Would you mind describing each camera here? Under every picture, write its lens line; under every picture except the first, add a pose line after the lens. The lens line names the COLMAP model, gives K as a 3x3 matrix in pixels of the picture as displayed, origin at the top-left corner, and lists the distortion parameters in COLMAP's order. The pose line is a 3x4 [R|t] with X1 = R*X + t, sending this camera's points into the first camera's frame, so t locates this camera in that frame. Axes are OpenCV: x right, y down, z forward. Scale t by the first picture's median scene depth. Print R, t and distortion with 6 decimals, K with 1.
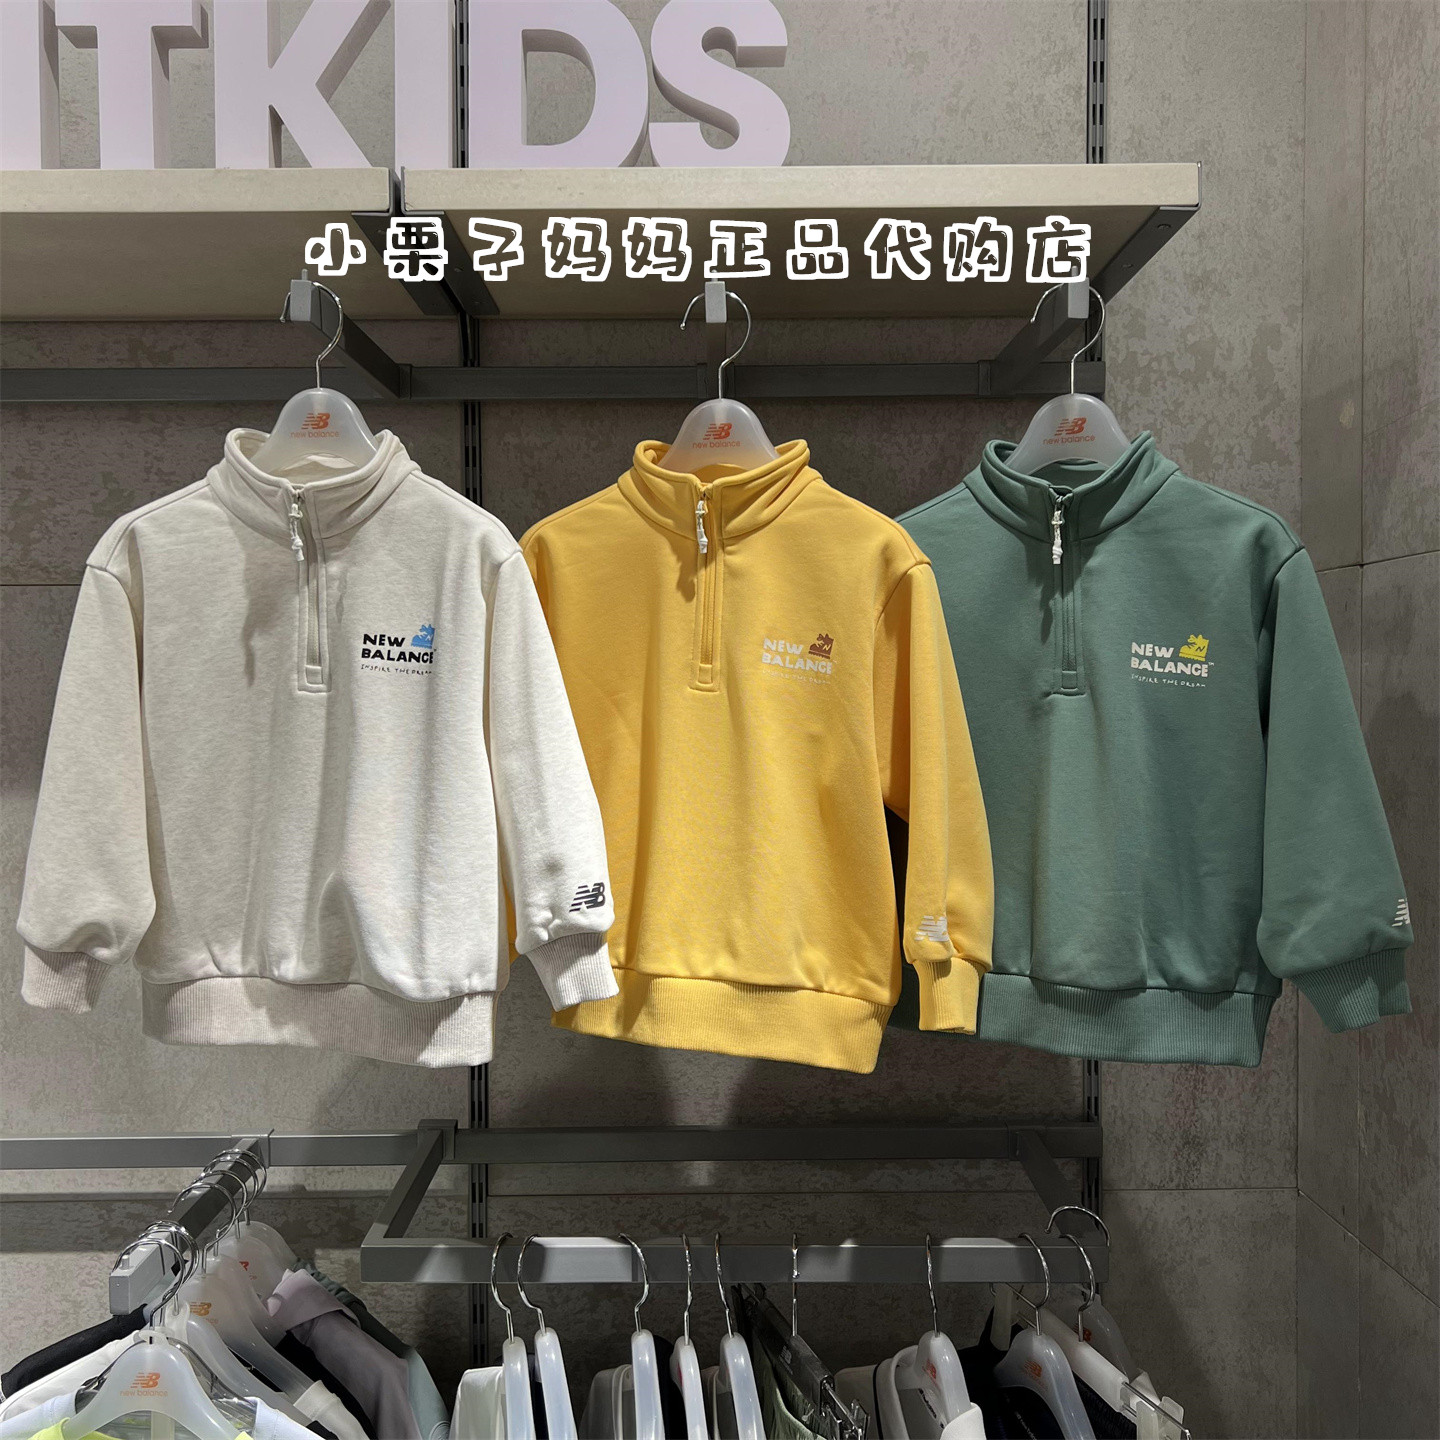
lens RADIAL K [[1470.8, 0, 720.0], [0, 1470.8, 720.0], [0, 0, 1]] dist [0.033304, -0.031754]
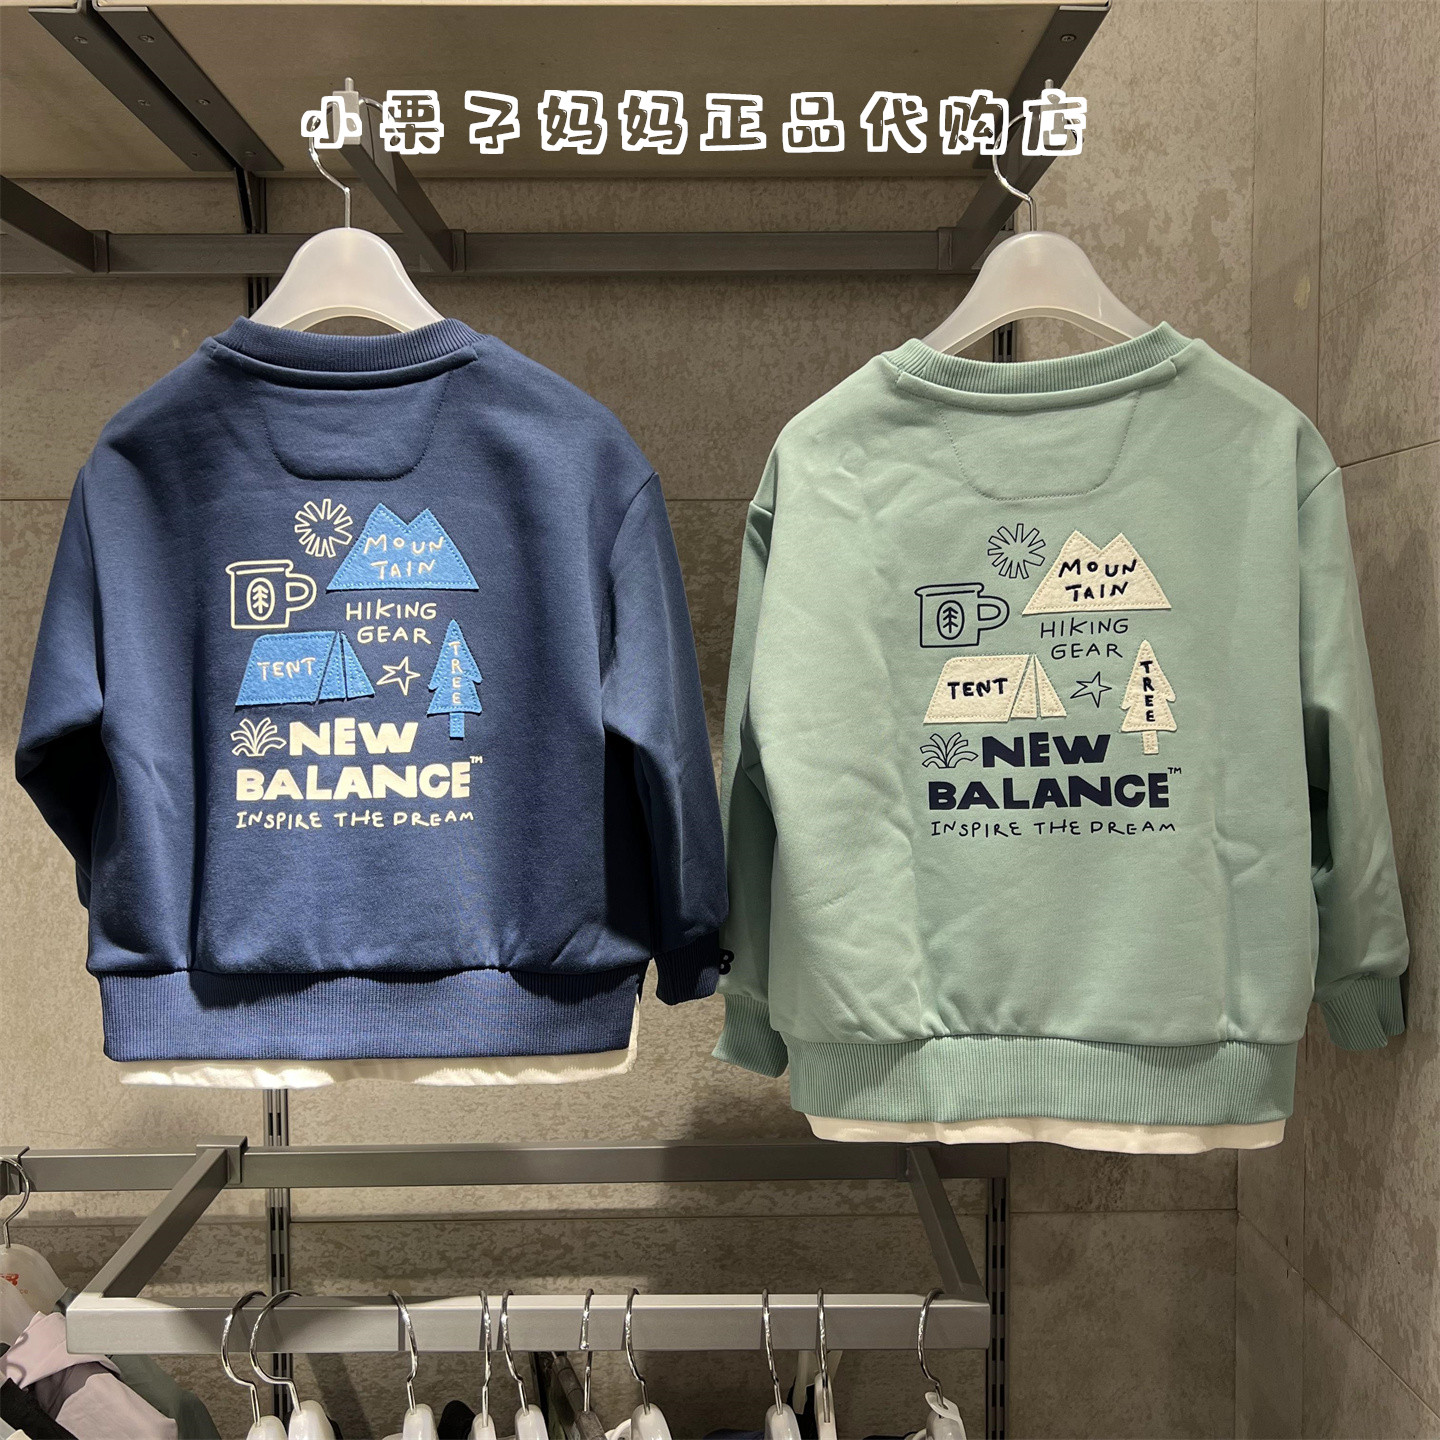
lens RADIAL K [[1469.4, 0, 725.2], [0, 1469.4, 721.5], [0, 0, 1]] dist [0.032067, -0.032634]
pose [[0.999965, -0.000022, 0.008407, 0.087724], [-0.000222, 0.999579, 0.029003, 0.008924], [-0.008404, -0.029004, 0.999544, 0.157500]]
